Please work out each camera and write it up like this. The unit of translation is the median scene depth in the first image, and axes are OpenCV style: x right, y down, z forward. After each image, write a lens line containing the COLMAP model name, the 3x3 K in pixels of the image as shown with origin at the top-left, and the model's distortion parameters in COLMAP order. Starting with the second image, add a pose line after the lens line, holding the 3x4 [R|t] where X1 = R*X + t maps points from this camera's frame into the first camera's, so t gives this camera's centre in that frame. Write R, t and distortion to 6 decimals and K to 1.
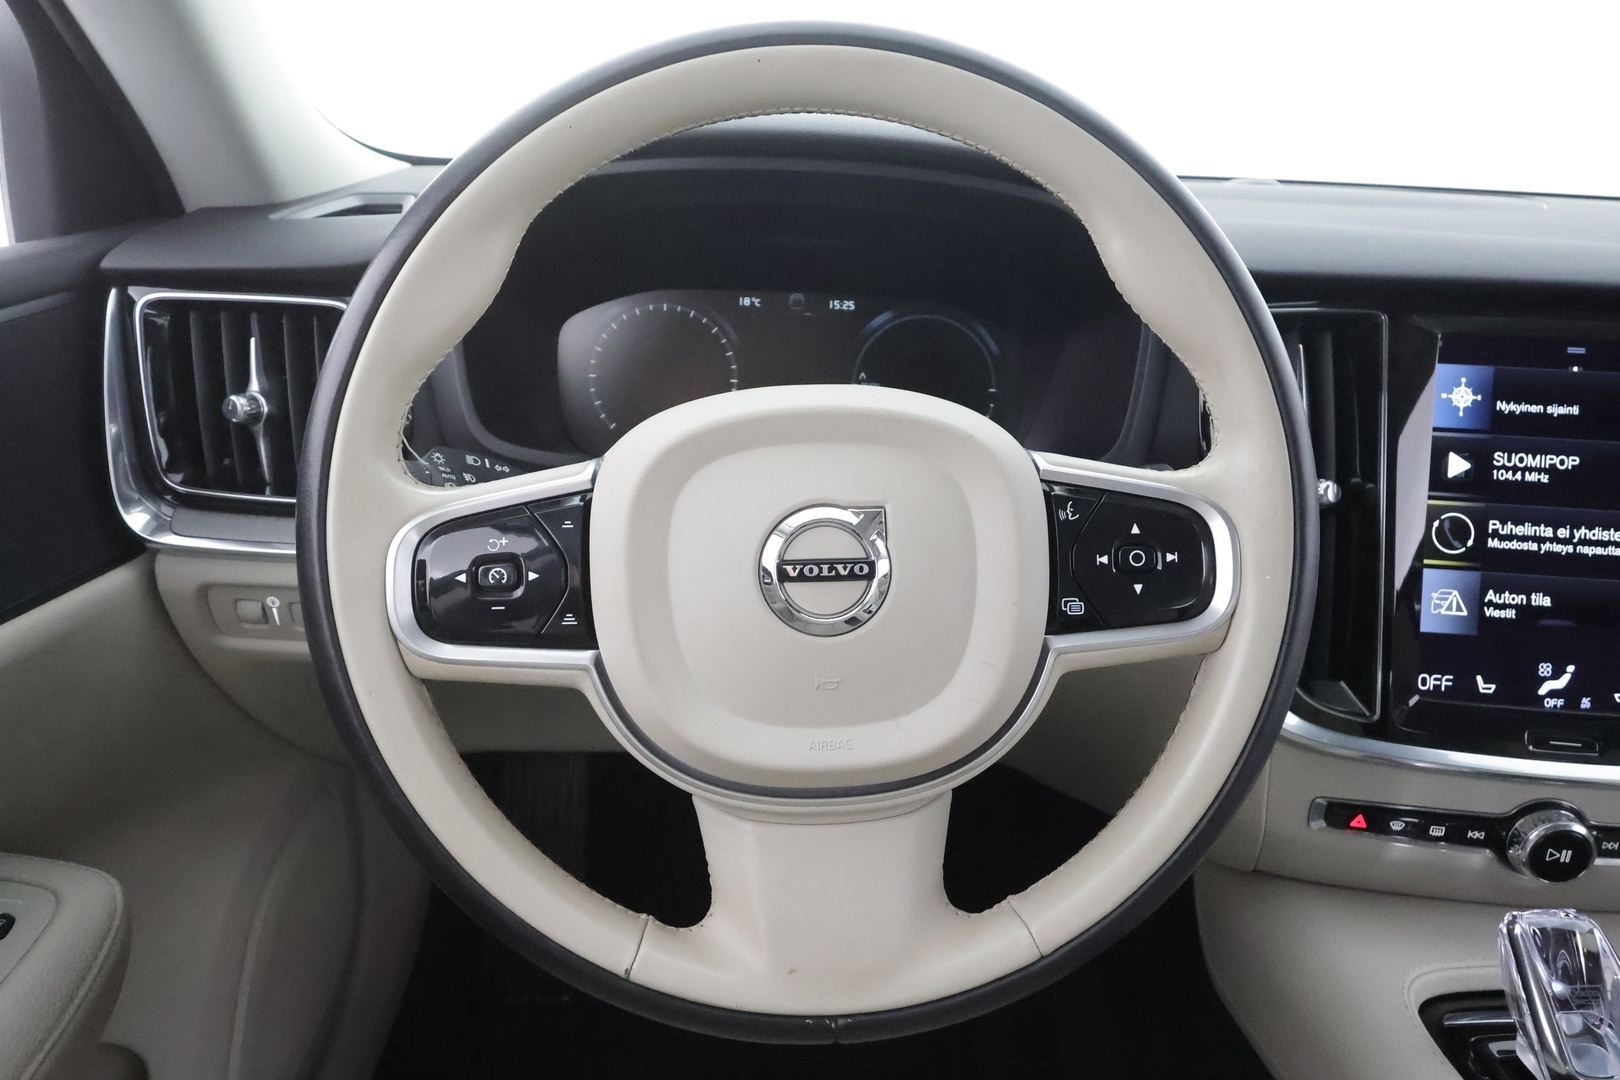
lens RADIAL K [[1115.0, 0, 808.4], [0, 1115.0, 511.7], [0, 0, 1]] dist [0.001053, 0.000669]
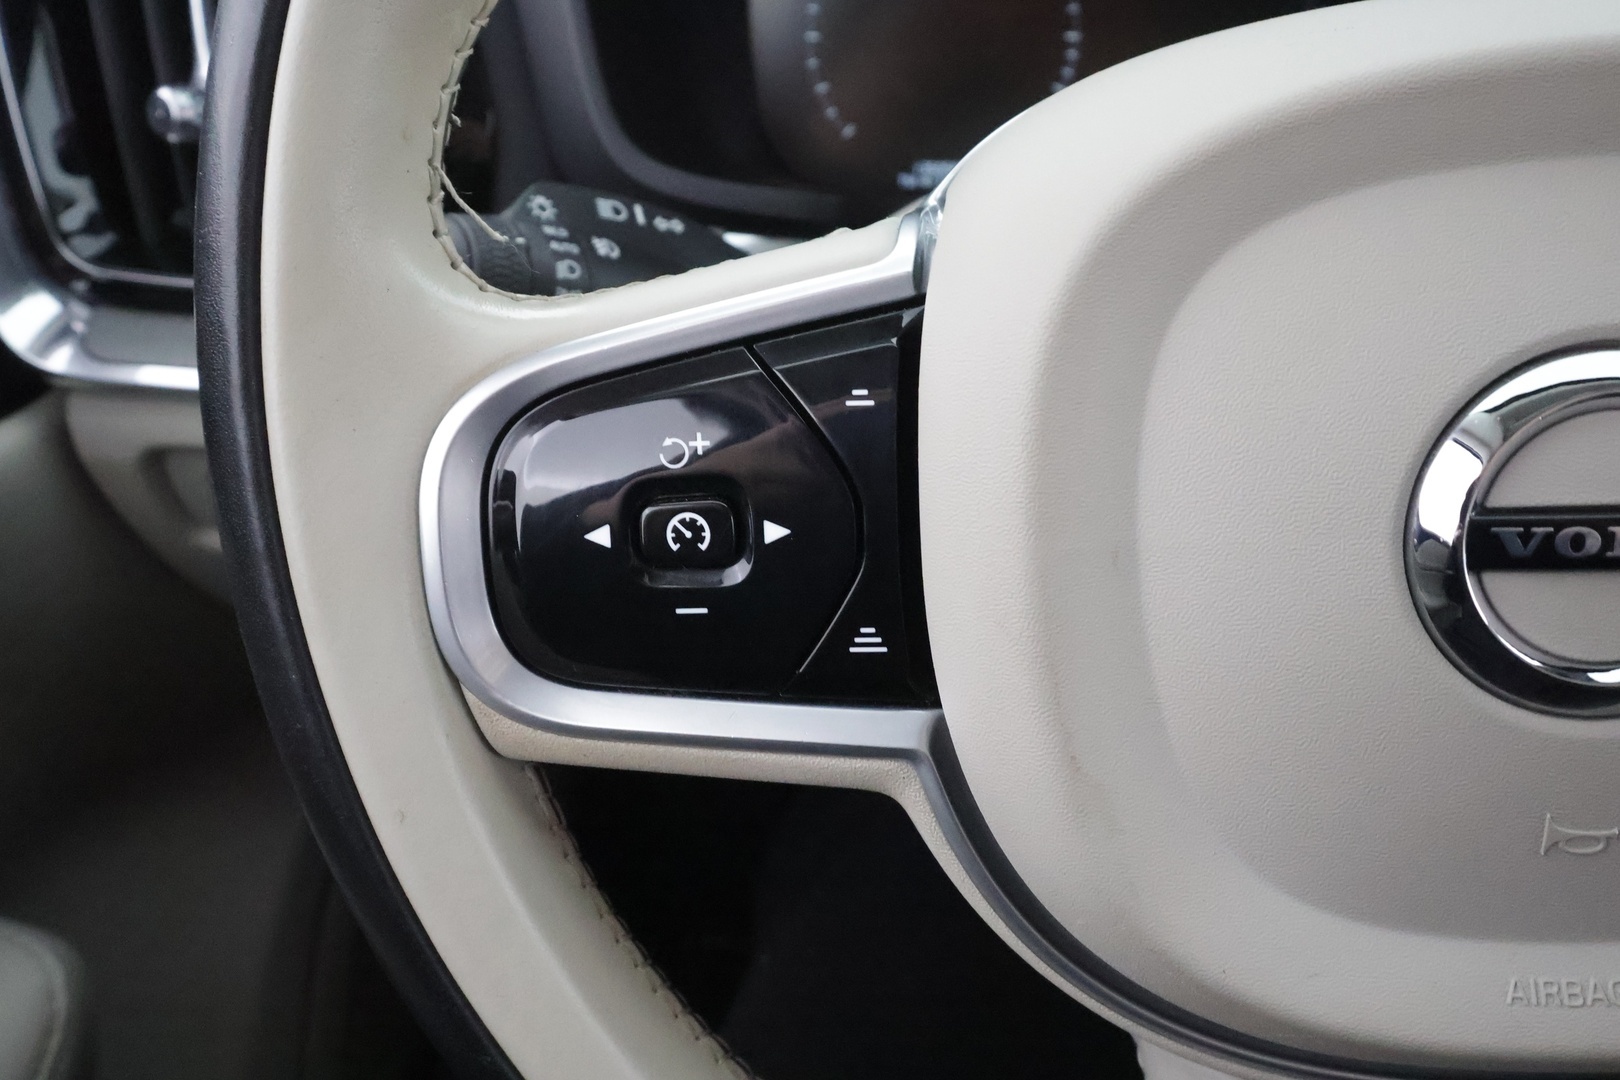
lens RADIAL K [[1367.2, 0, 810.0], [0, 1367.2, 540.0], [0, 0, 1]] dist [0.016187, 0.002085]
pose [[0.988330, 0.015803, -0.151508, -0.128662], [0.016969, 0.976993, 0.212594, -0.032945], [0.151382, -0.212684, 0.965323, 0.426780]]
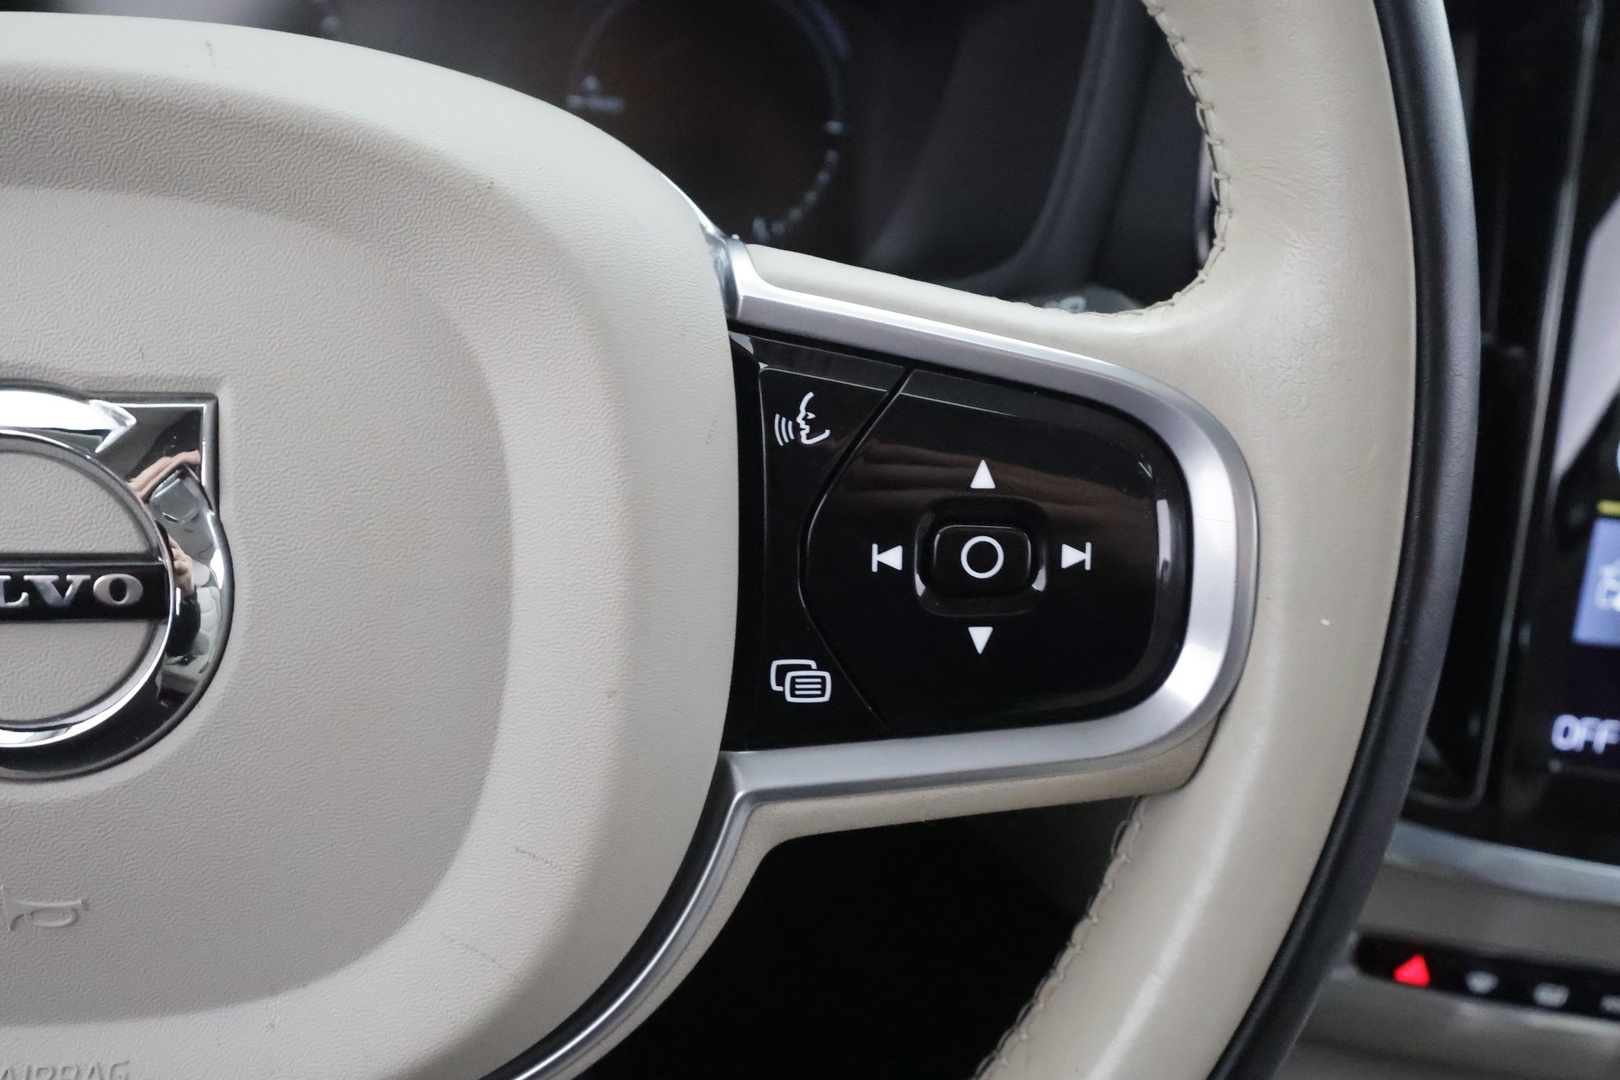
lens RADIAL K [[1367.2, 0, 810.0], [0, 1367.2, 540.0], [0, 0, 1]] dist [0.016187, 0.002085]
pose [[0.996695, 0.031897, 0.074707, 0.168656], [-0.043161, 0.987068, 0.154382, -0.024990], [-0.068817, -0.157096, 0.985183, 0.463757]]
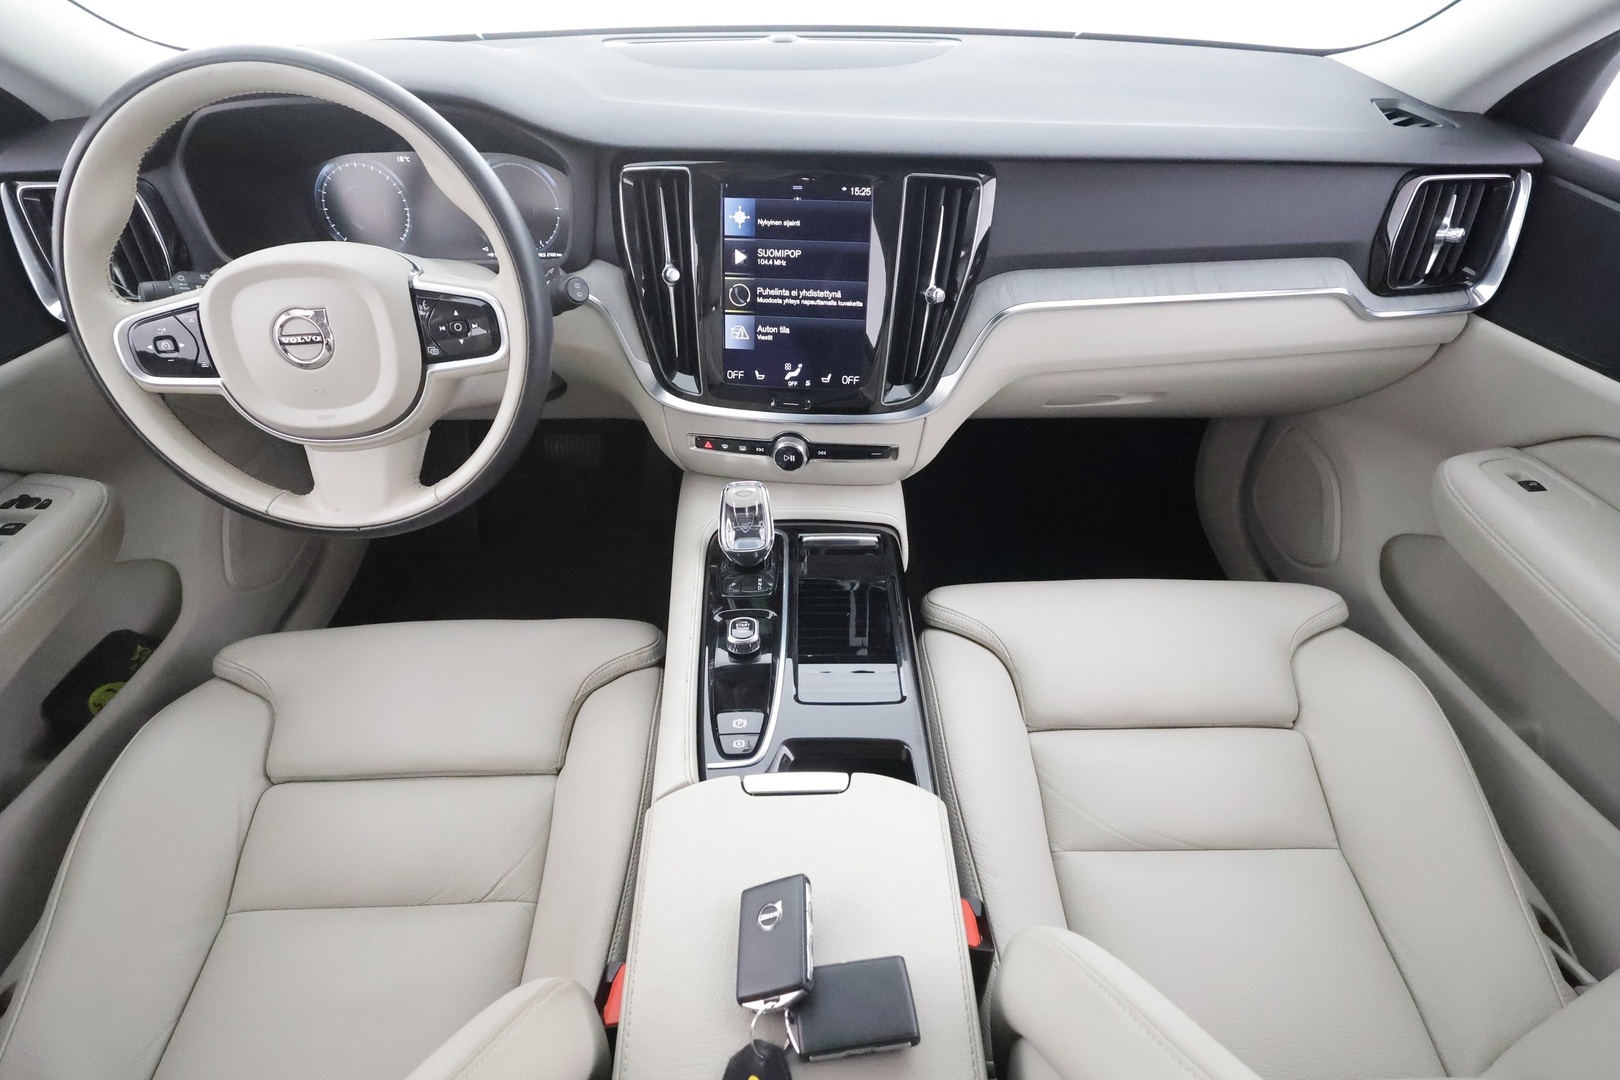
lens RADIAL K [[774.6, 0, 775.6], [0, 774.6, 542.8], [0, 0, 1]] dist [0.001676, 0.000523]
pose [[0.998971, -0.020920, -0.040239, 0.790792], [0.034305, 0.928912, 0.368708, -0.084569], [0.029665, -0.369709, 0.928674, -0.437823]]
